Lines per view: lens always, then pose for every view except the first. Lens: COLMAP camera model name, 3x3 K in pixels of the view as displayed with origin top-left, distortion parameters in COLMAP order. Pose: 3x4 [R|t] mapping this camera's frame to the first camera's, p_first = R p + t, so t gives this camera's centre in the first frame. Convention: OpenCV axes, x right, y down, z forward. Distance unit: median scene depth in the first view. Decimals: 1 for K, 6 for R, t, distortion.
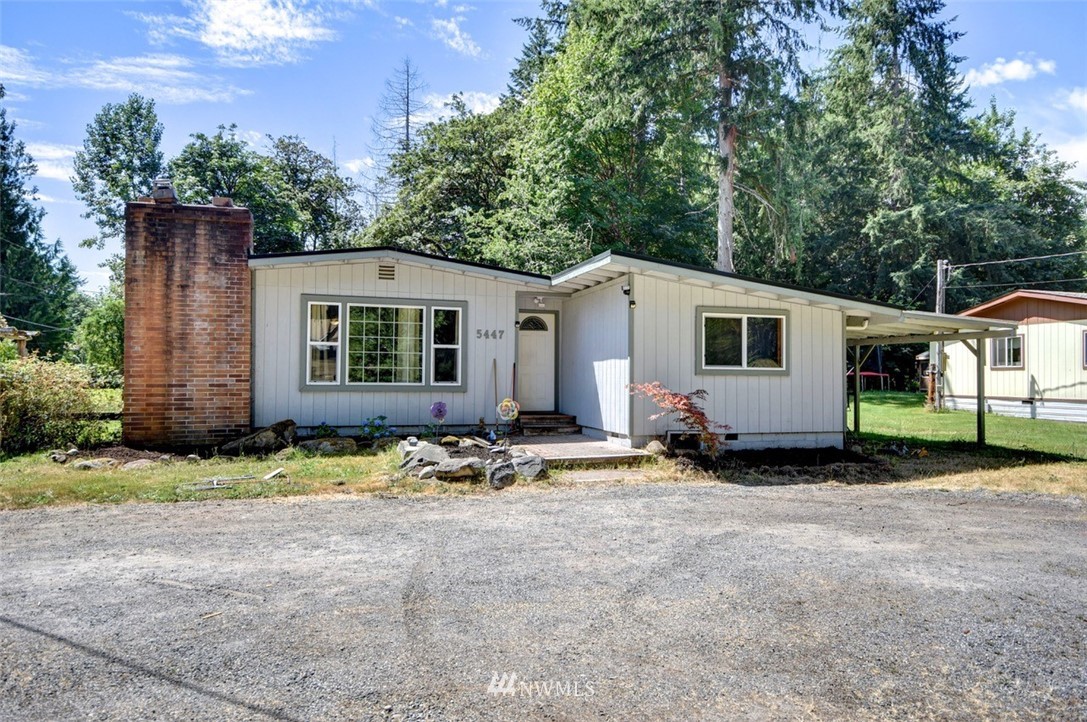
lens RADIAL K [[731.7, 0, 548.8], [0, 731.7, 364.5], [0, 0, 1]] dist [0.000207, -0.019887]
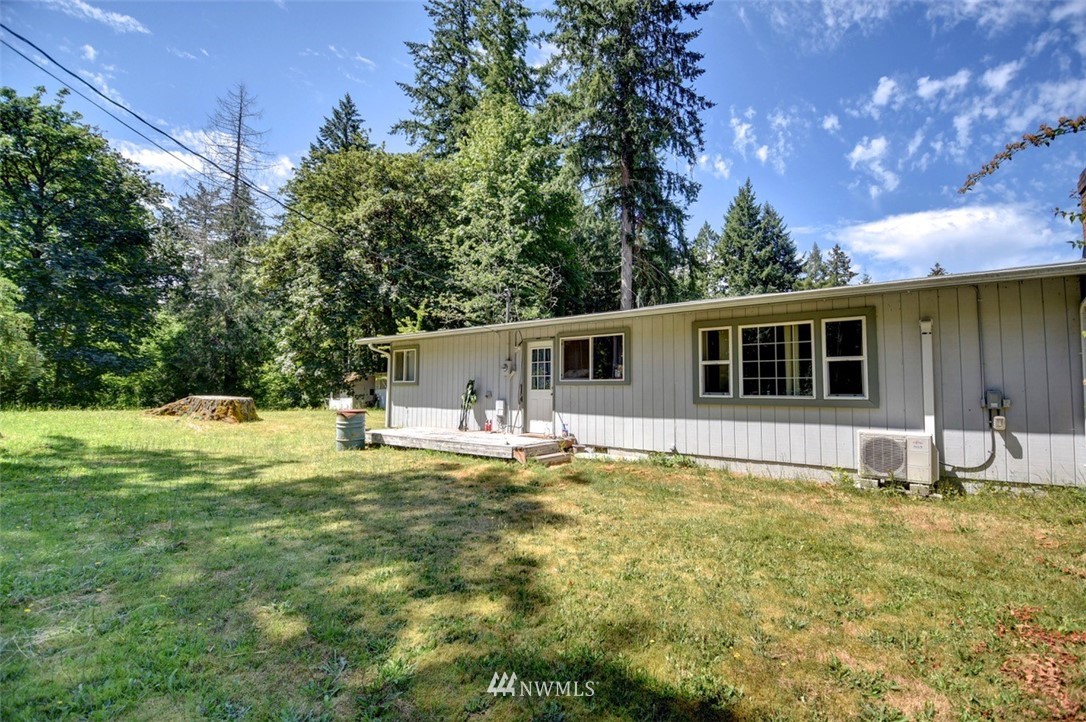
lens RADIAL K [[501.6, 0, 537.7], [0, 501.6, 365.3], [0, 0, 1]] dist [-0.024627, -0.004894]
pose [[0.812345, 0.038980, 0.581873, -0.998684], [-0.018708, 0.998992, -0.040805, 0.019541], [-0.582877, 0.022262, 0.812255, 0.760862]]
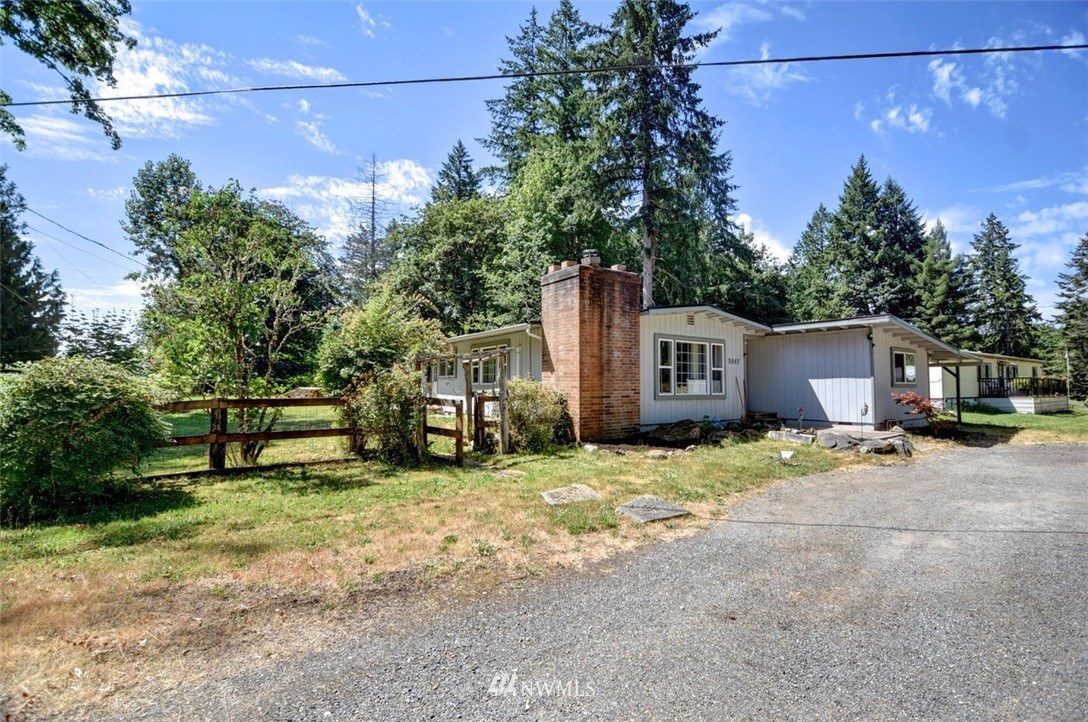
lens RADIAL K [[502.5, 0, 548.8], [0, 502.5, 362.8], [0, 0, 1]] dist [-0.024627, -0.004894]
pose [[0.949950, 0.009886, 0.312245, -0.685876], [-0.000861, 0.999578, -0.029029, -0.006507], [-0.312400, 0.027307, 0.949558, 0.088363]]
